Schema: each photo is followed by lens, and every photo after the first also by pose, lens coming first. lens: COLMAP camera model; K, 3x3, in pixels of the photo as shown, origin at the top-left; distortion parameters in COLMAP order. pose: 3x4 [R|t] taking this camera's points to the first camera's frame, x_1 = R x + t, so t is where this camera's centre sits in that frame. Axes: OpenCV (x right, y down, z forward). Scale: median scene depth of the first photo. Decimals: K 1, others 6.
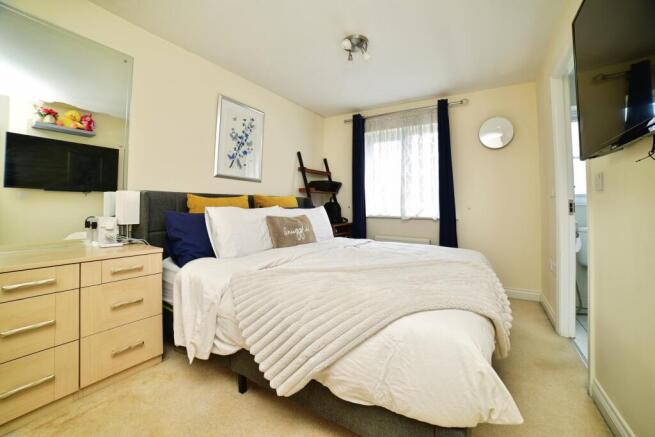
lens RADIAL K [[263.9, 0, 327.4], [0, 263.9, 200.6], [0, 0, 1]] dist [-0.000754, 0.000030]
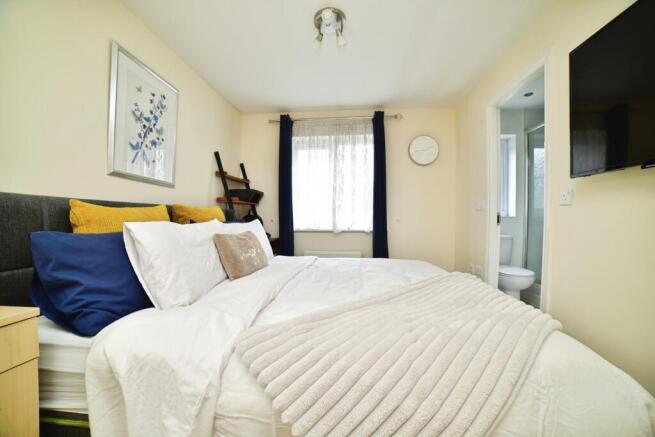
lens RADIAL K [[269.4, 0, 327.5], [0, 269.4, 218.5], [0, 0, 1]] dist [0.014774, 0.000302]
pose [[0.916341, -0.007181, 0.400334, -0.149278], [-0.000363, 0.999824, 0.018766, 0.001473], [-0.400398, -0.017342, 0.916177, 0.136505]]
